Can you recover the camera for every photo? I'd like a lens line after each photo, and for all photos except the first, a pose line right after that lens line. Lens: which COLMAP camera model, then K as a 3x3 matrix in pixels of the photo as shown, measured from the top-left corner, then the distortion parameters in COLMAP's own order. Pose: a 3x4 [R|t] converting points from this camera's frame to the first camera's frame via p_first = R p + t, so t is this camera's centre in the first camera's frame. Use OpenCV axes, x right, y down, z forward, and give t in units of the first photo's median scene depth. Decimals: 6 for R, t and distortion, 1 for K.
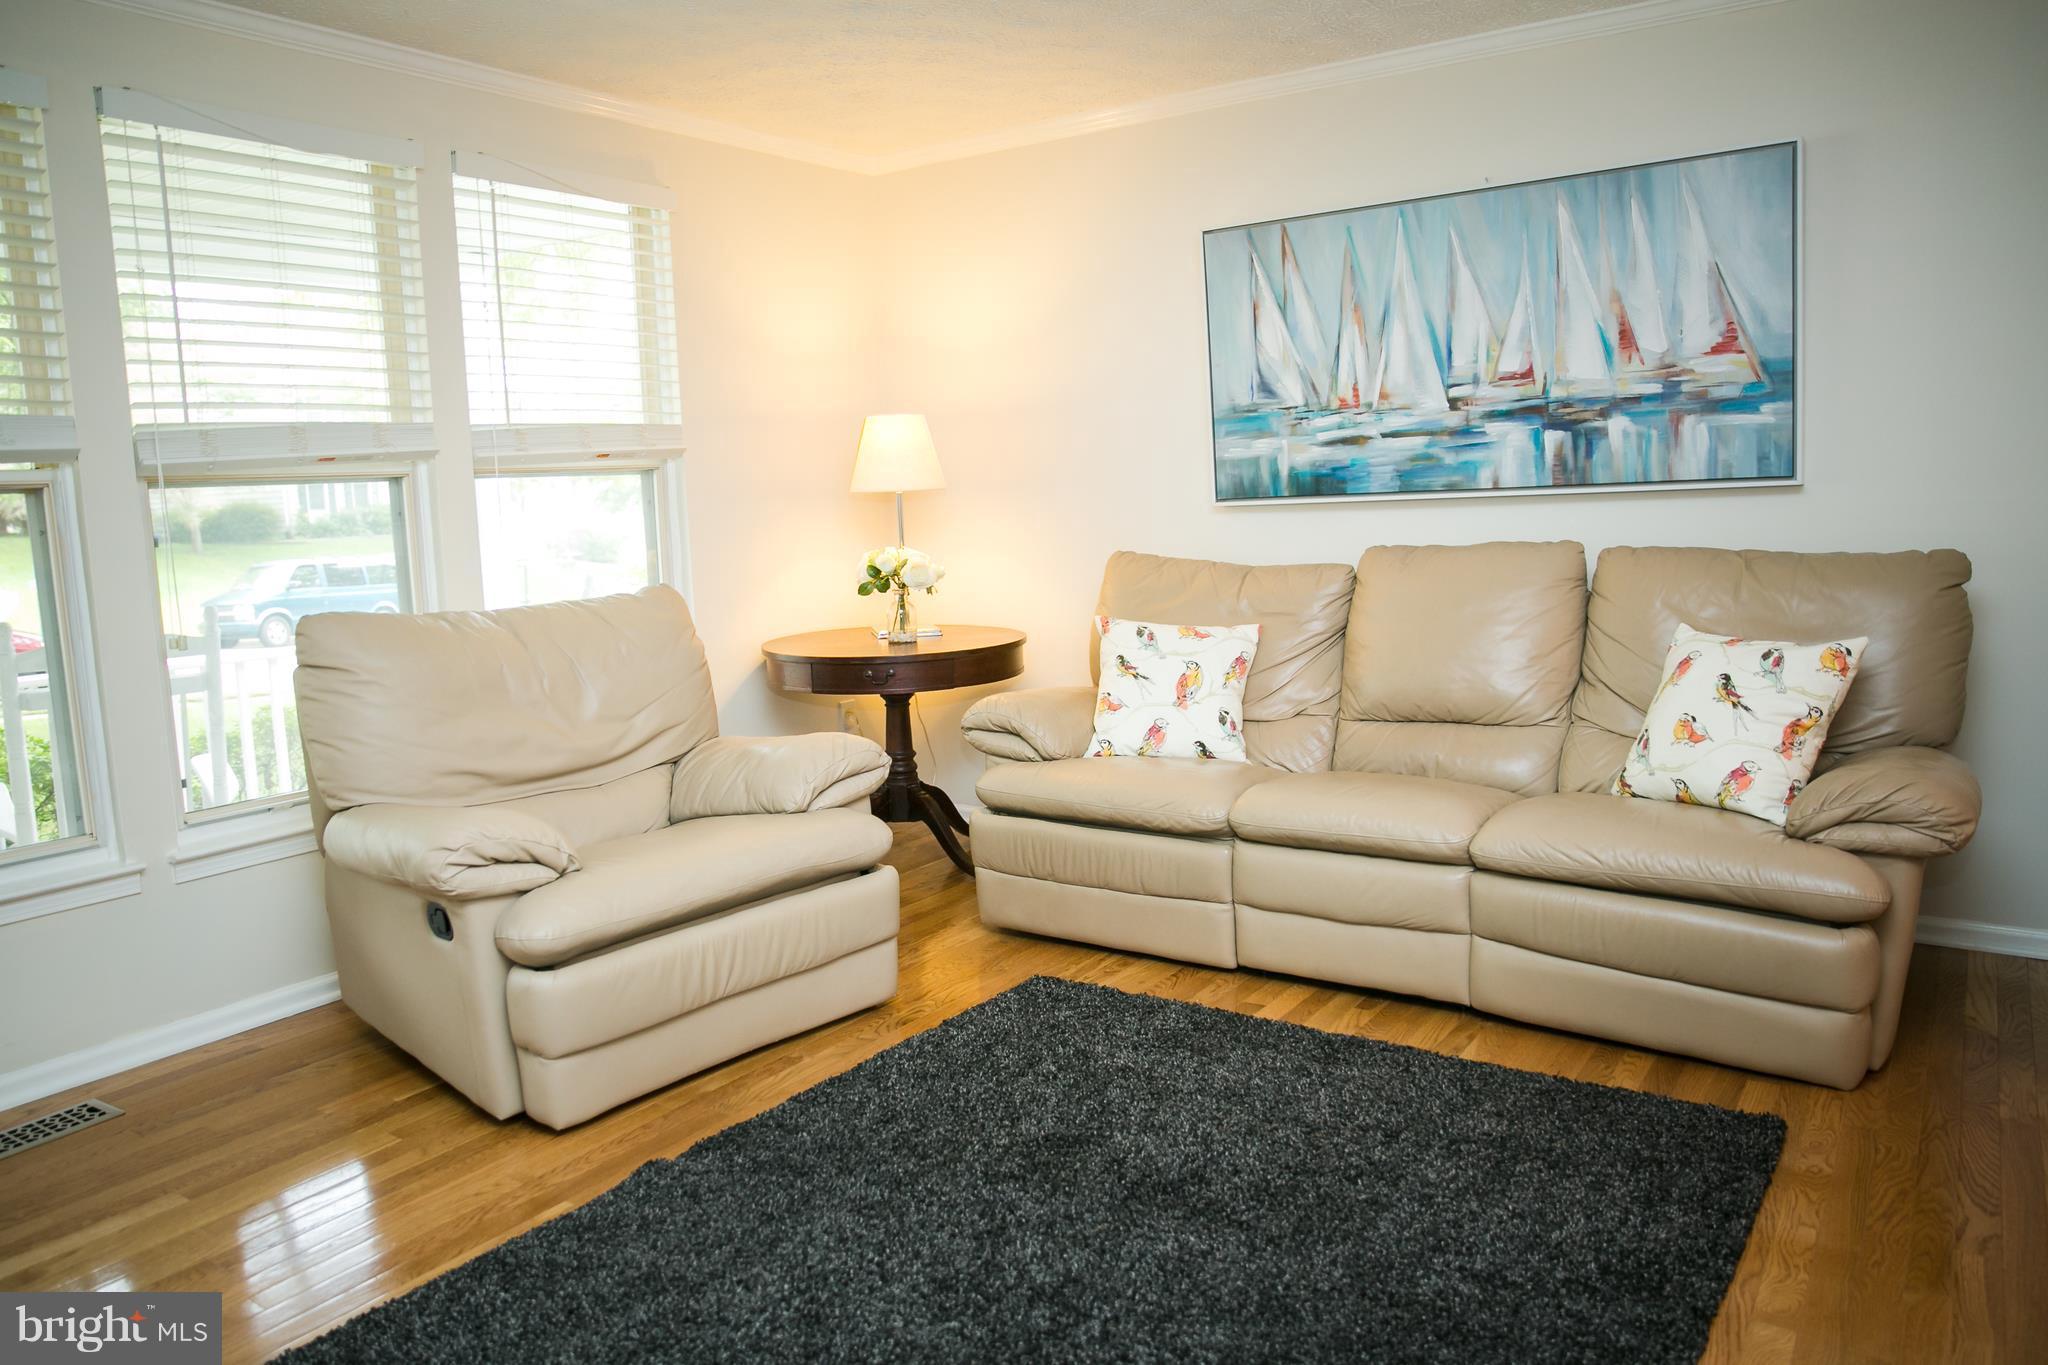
lens RADIAL K [[1408.4, 0, 1024.0], [0, 1408.4, 682.5], [0, 0, 1]] dist [-0.101788, 0.082225]
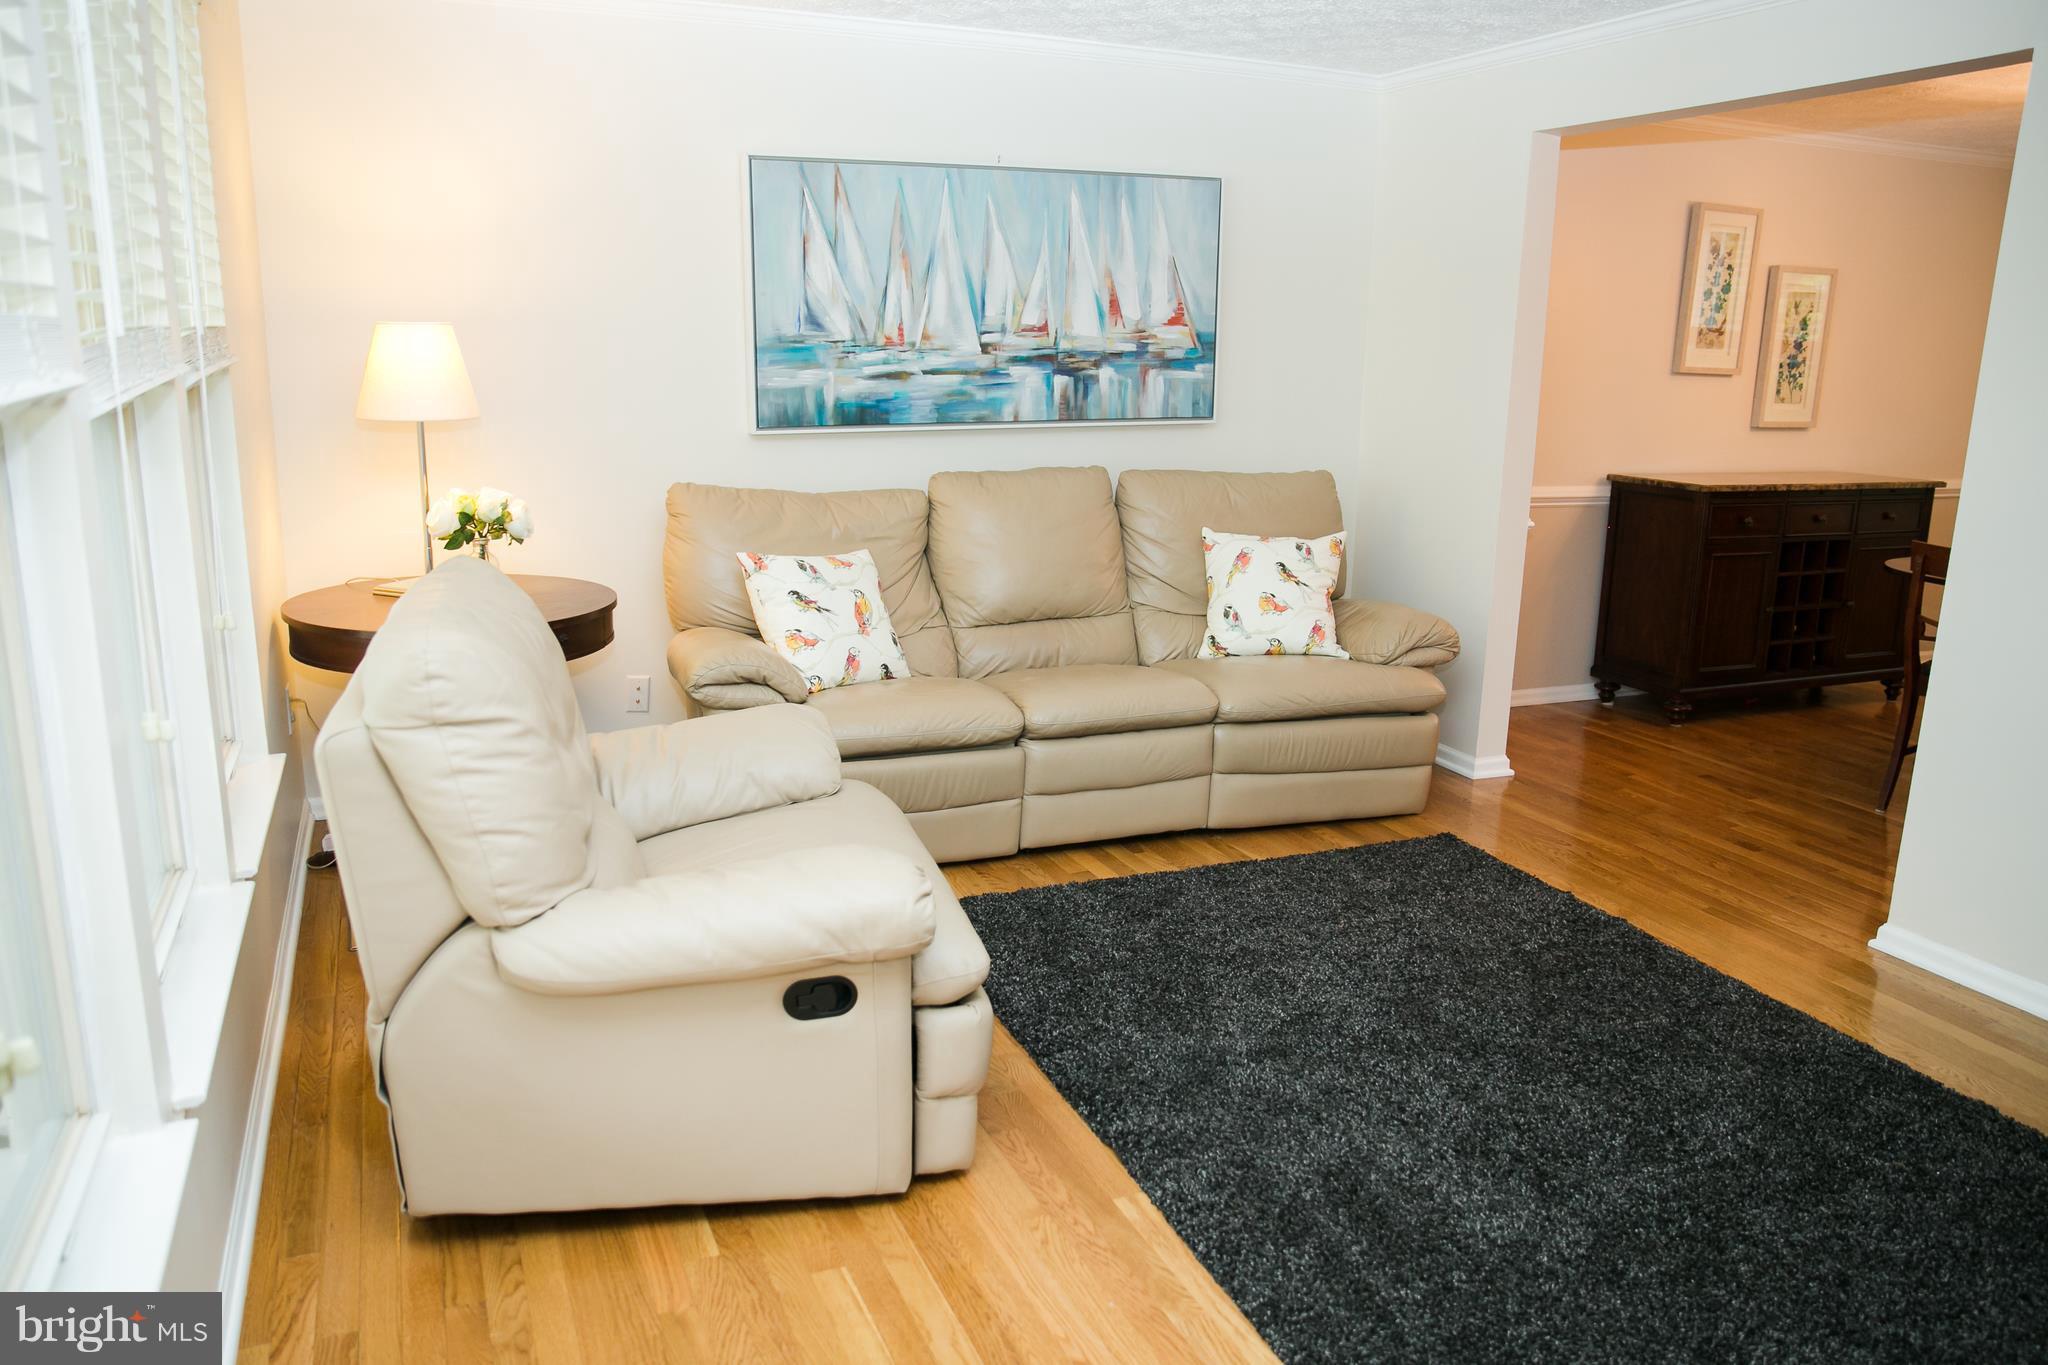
lens RADIAL K [[1445.4, 0, 1024.0], [0, 1445.4, 682.5], [0, 0, 1]] dist [-0.123682, 0.102647]
pose [[0.552287, -0.147925, 0.820425, -0.709161], [0.077137, 0.988977, 0.126389, -0.073670], [-0.830077, -0.006518, 0.557610, 0.303216]]
